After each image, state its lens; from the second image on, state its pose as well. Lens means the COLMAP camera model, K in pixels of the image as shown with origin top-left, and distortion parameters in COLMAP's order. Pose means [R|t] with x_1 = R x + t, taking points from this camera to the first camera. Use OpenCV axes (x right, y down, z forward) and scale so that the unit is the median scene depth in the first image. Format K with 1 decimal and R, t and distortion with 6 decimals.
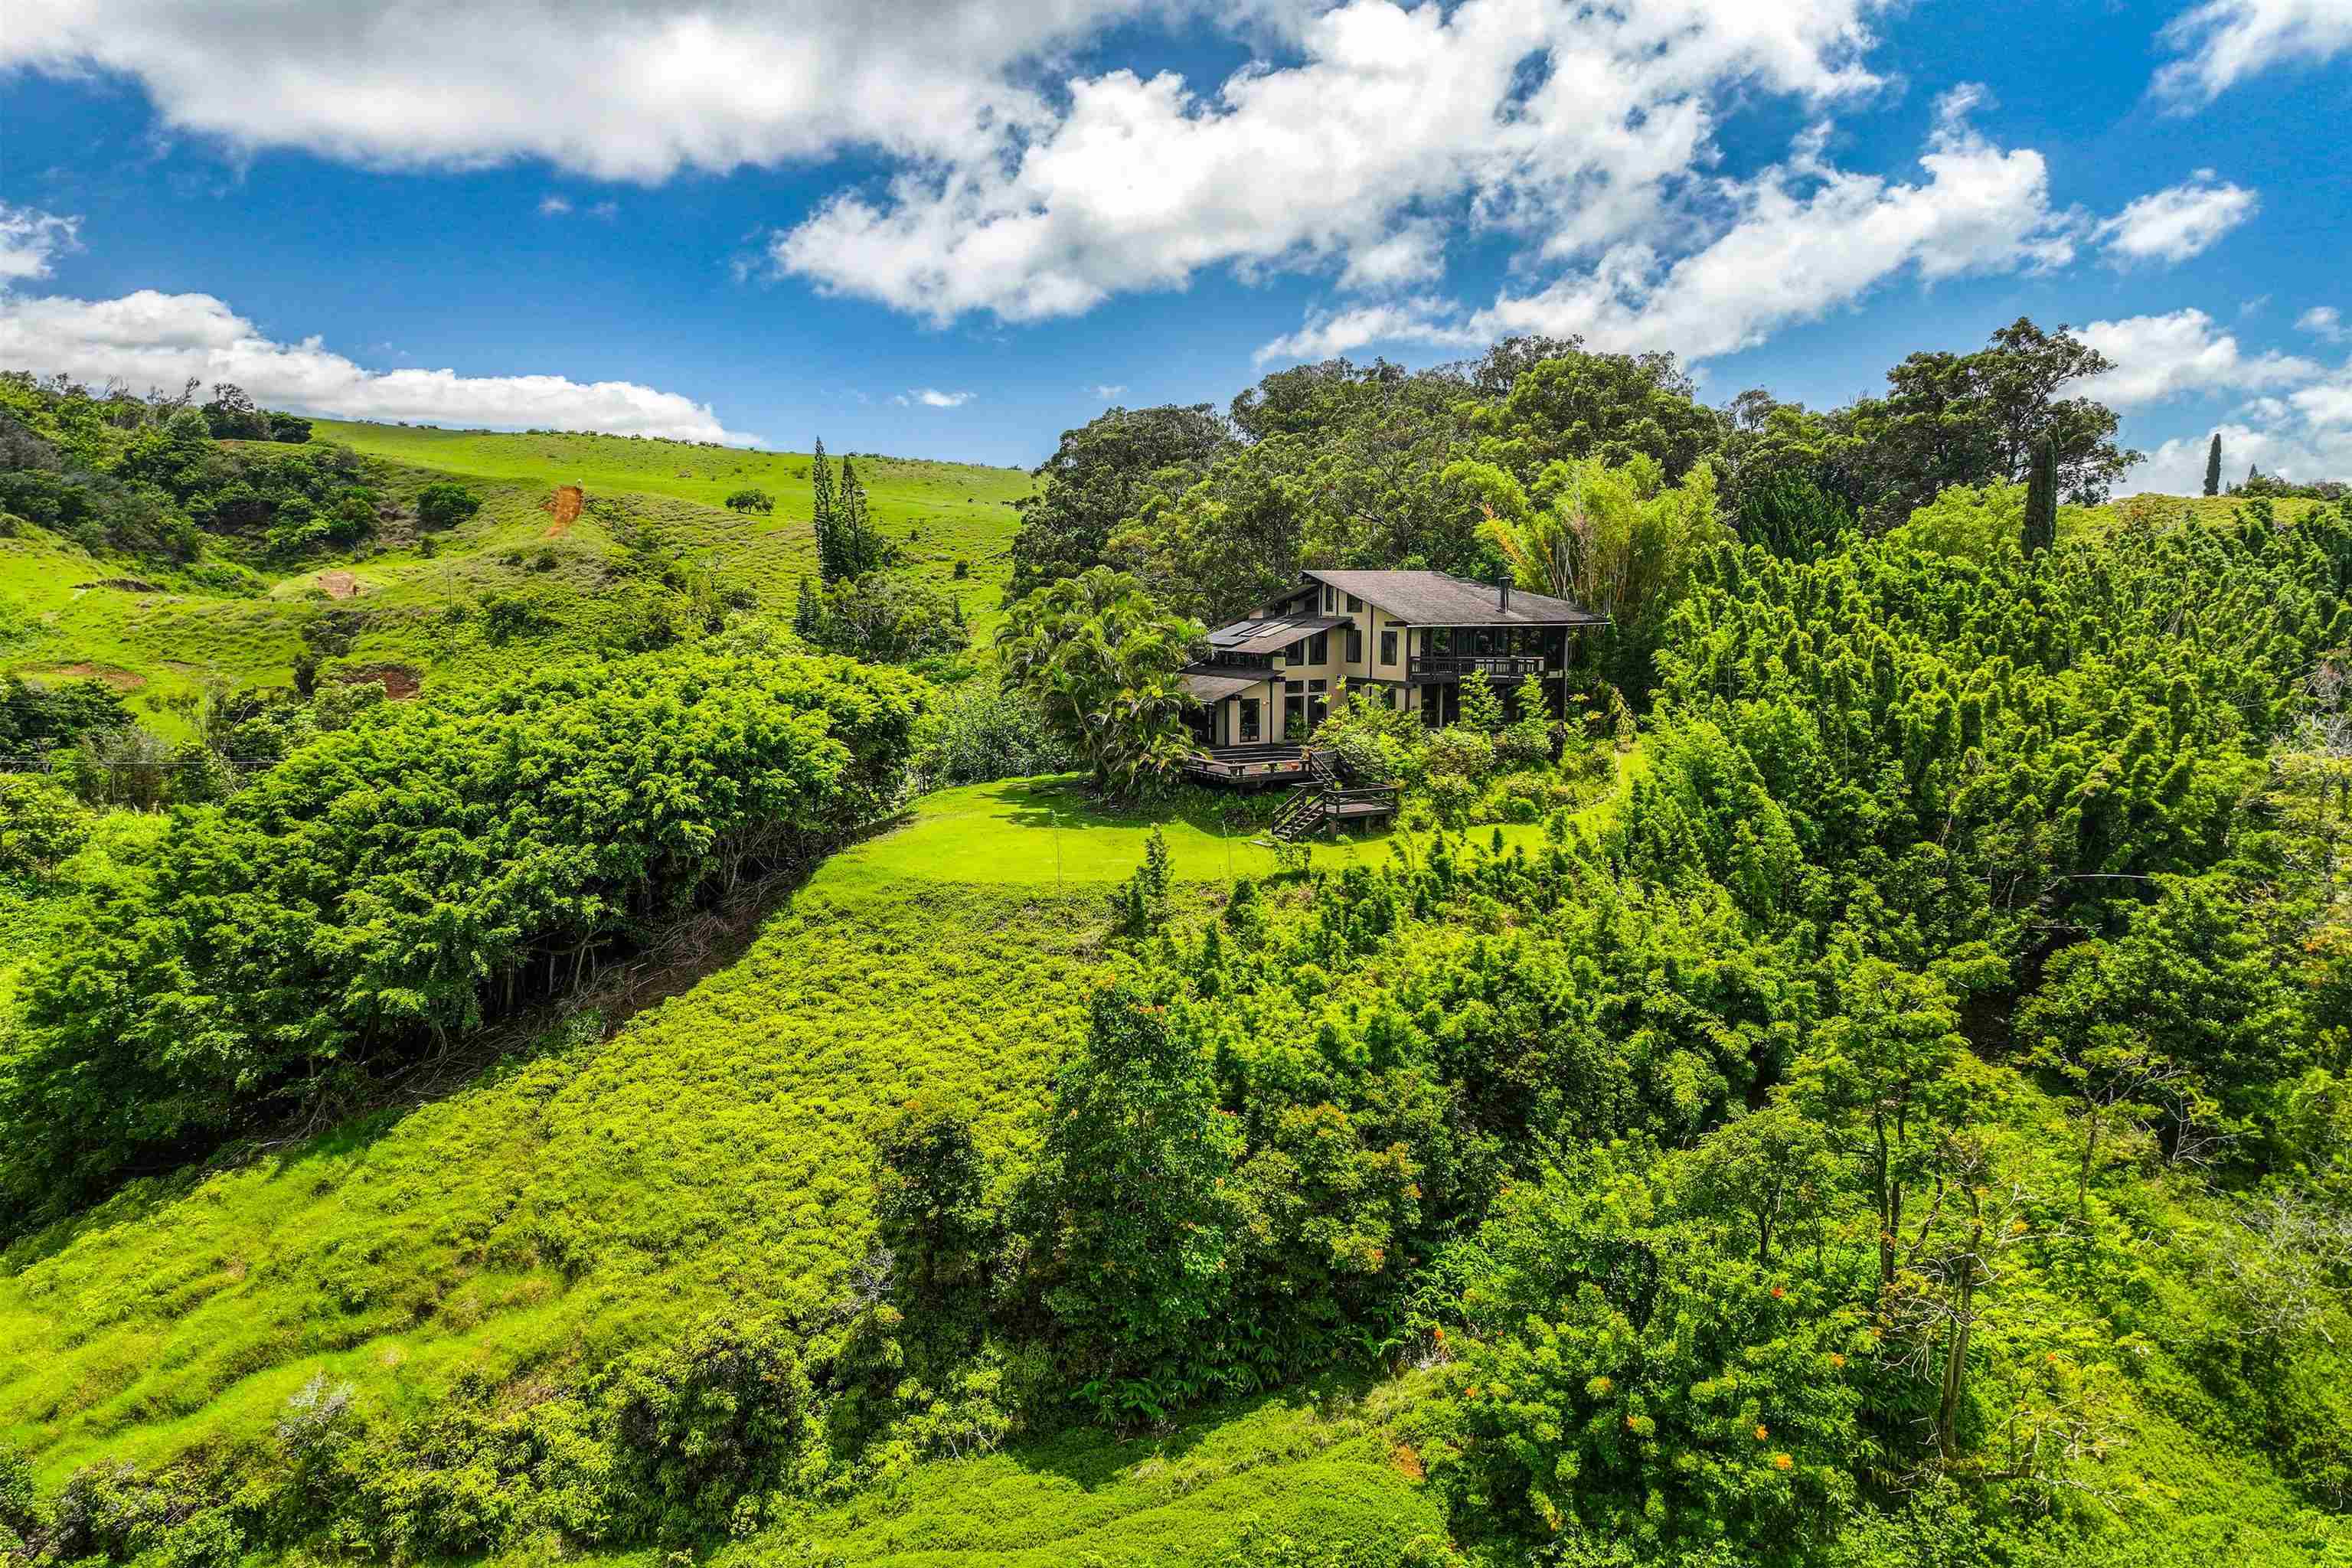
lens RADIAL K [[1620.6, 0, 1176.6], [0, 1620.6, 783.3], [0, 0, 1]] dist [0.000501, 0.002266]
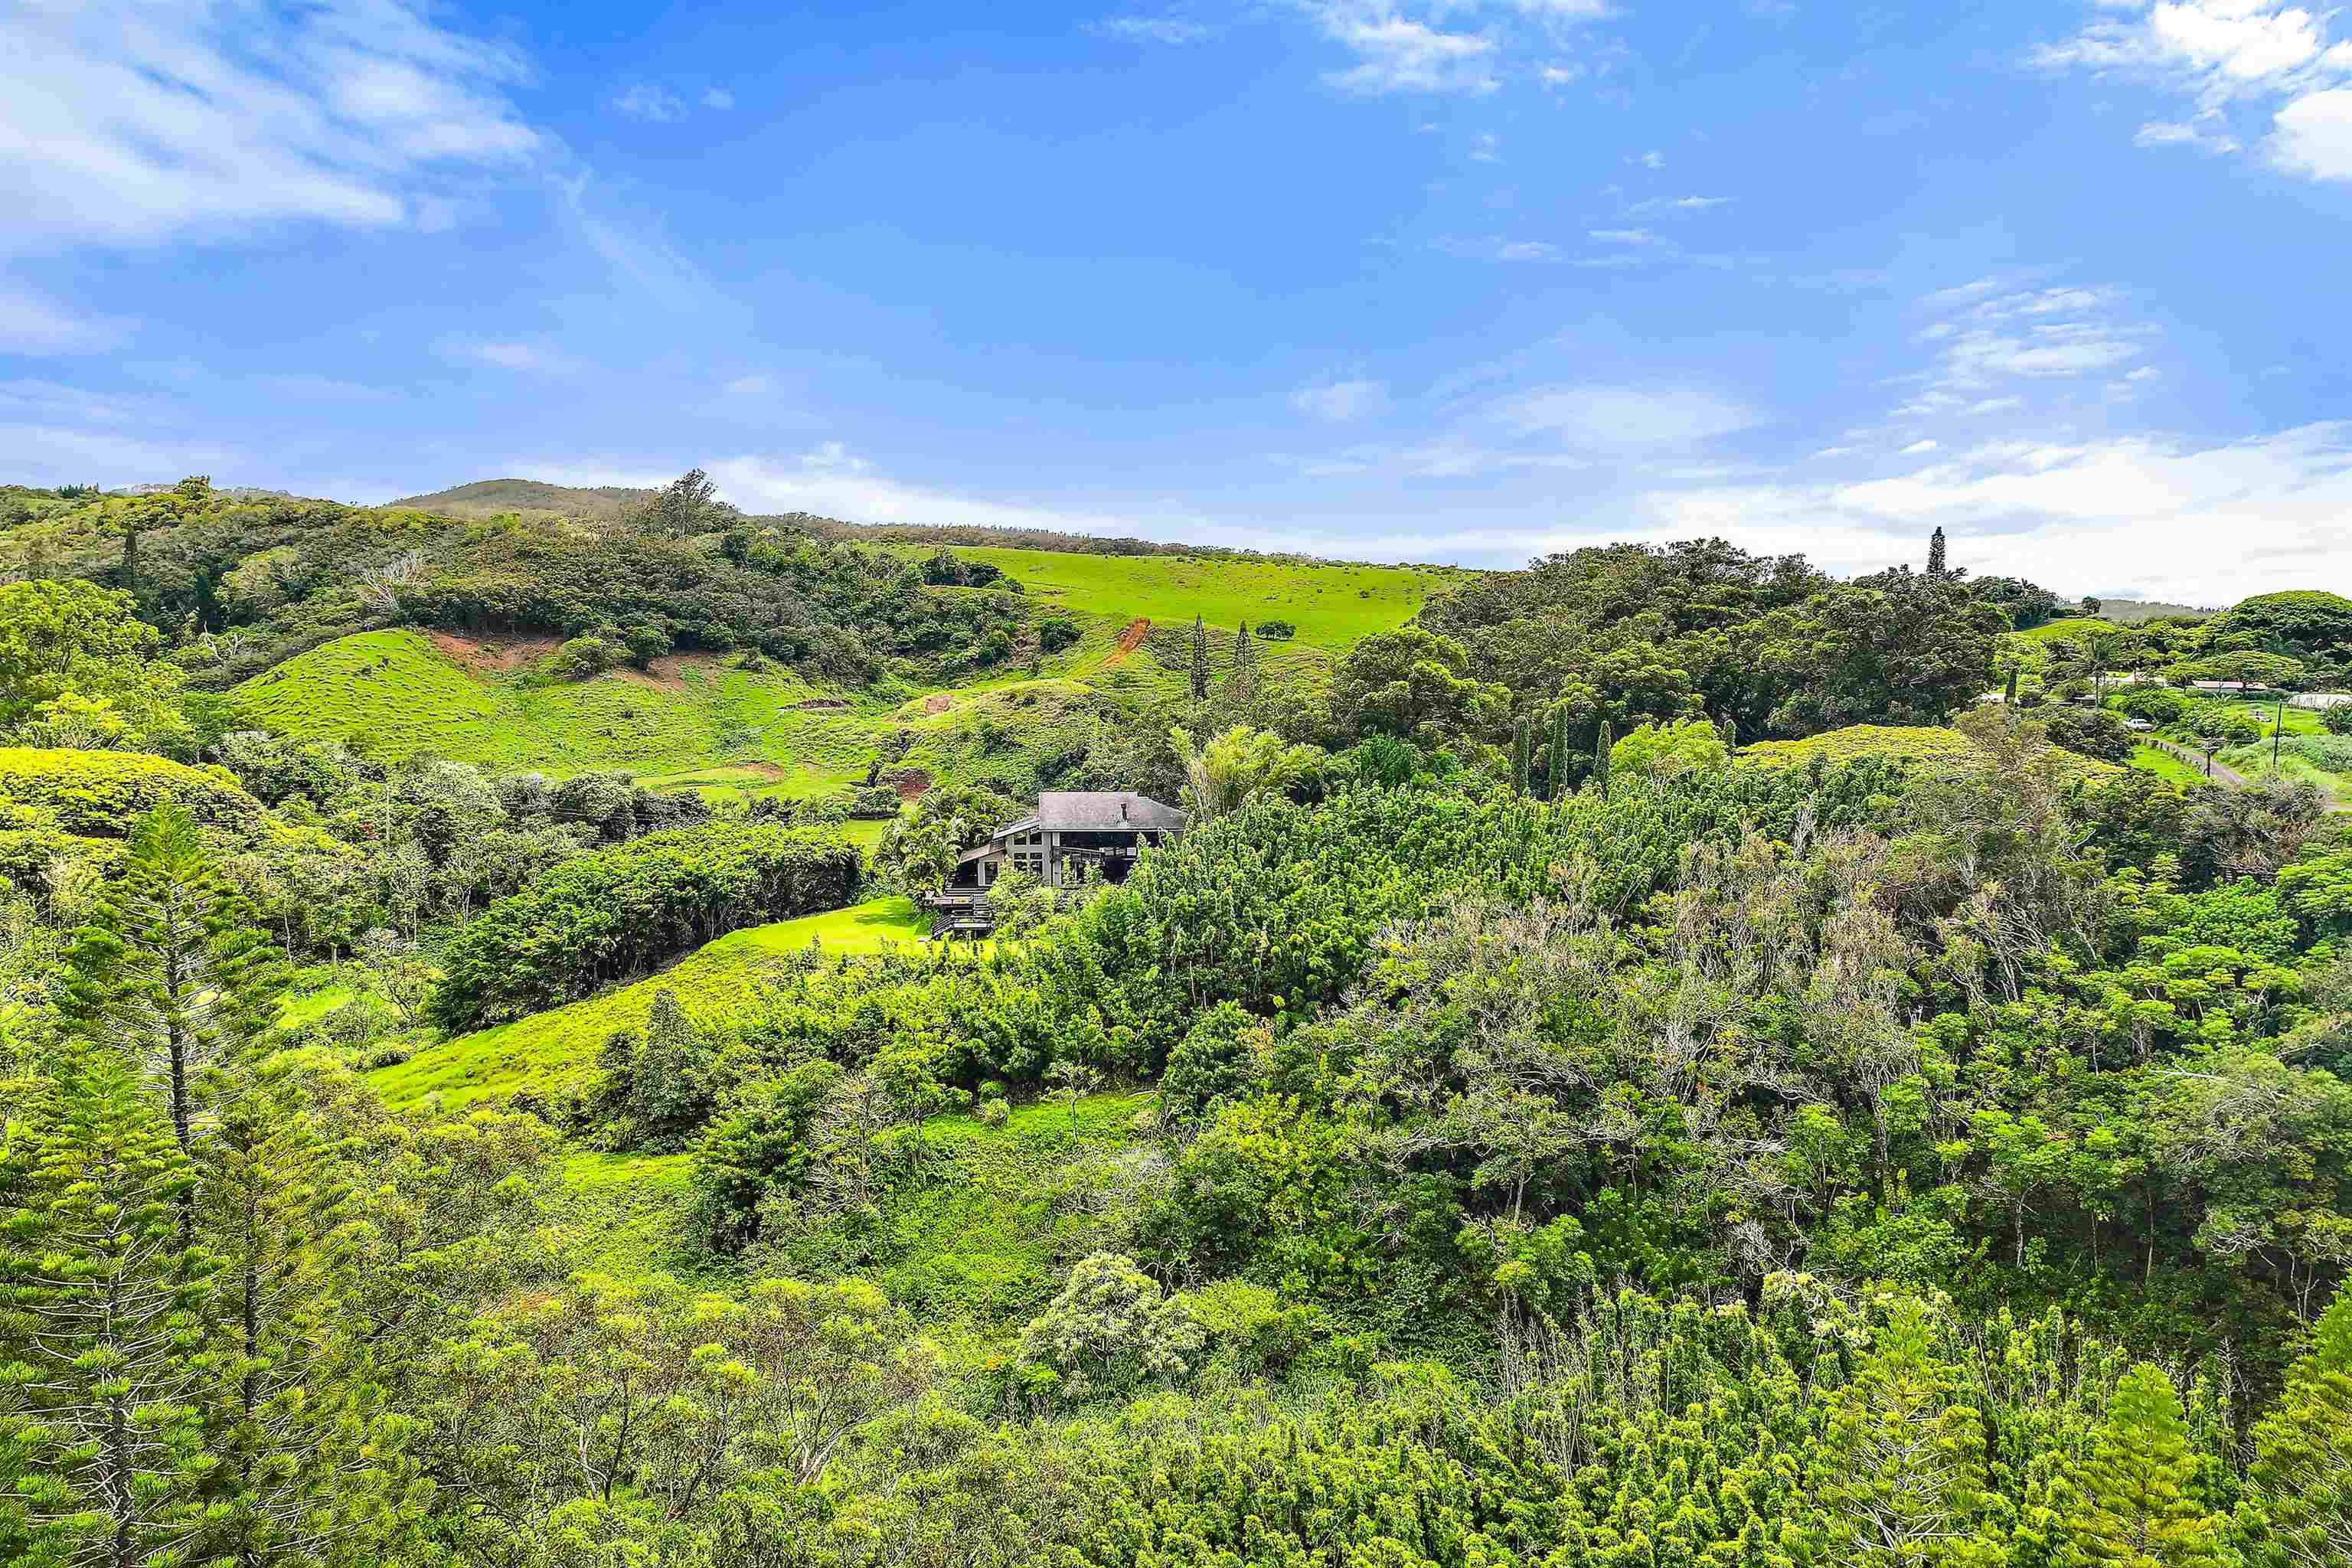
lens RADIAL K [[1620.6, 0, 1174.8], [0, 1620.6, 783.3], [0, 0, 1]] dist [0.000501, 0.002266]
pose [[0.881046, 0.045047, -0.470880, 0.292164], [-0.060490, 0.998012, -0.017705, -0.032425], [0.469147, 0.044083, 0.882019, -0.146417]]
